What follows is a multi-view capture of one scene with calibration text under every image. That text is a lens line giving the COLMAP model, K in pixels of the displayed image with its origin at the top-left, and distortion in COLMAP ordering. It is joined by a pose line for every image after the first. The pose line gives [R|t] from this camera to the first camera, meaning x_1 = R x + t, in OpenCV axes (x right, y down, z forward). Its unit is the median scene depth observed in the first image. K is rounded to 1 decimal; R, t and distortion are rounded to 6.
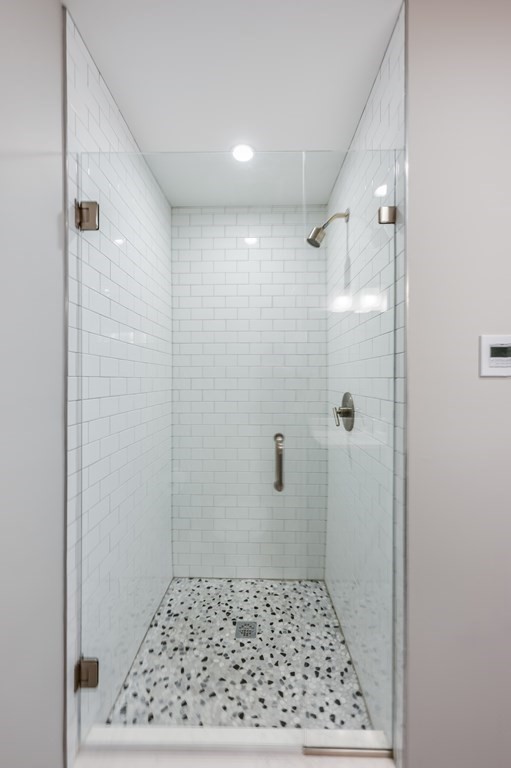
lens RADIAL K [[307.4, 0, 254.5], [0, 307.4, 382.8], [0, 0, 1]] dist [-0.000543, 0.000206]
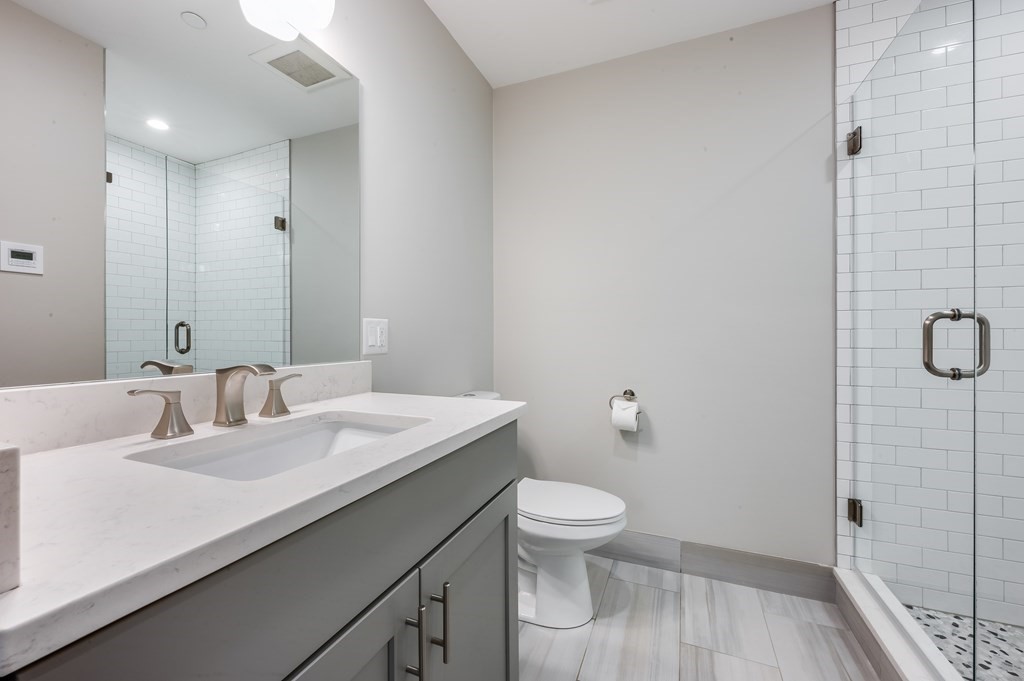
lens RADIAL K [[409.8, 0, 513.1], [0, 409.8, 338.0], [0, 0, 1]] dist [-0.000543, 0.000206]
pose [[-0.357815, 0.001280, -0.933791, 1.234381], [-0.003021, 0.999992, 0.002528, 0.207430], [0.933787, 0.003725, -0.357809, 0.249340]]
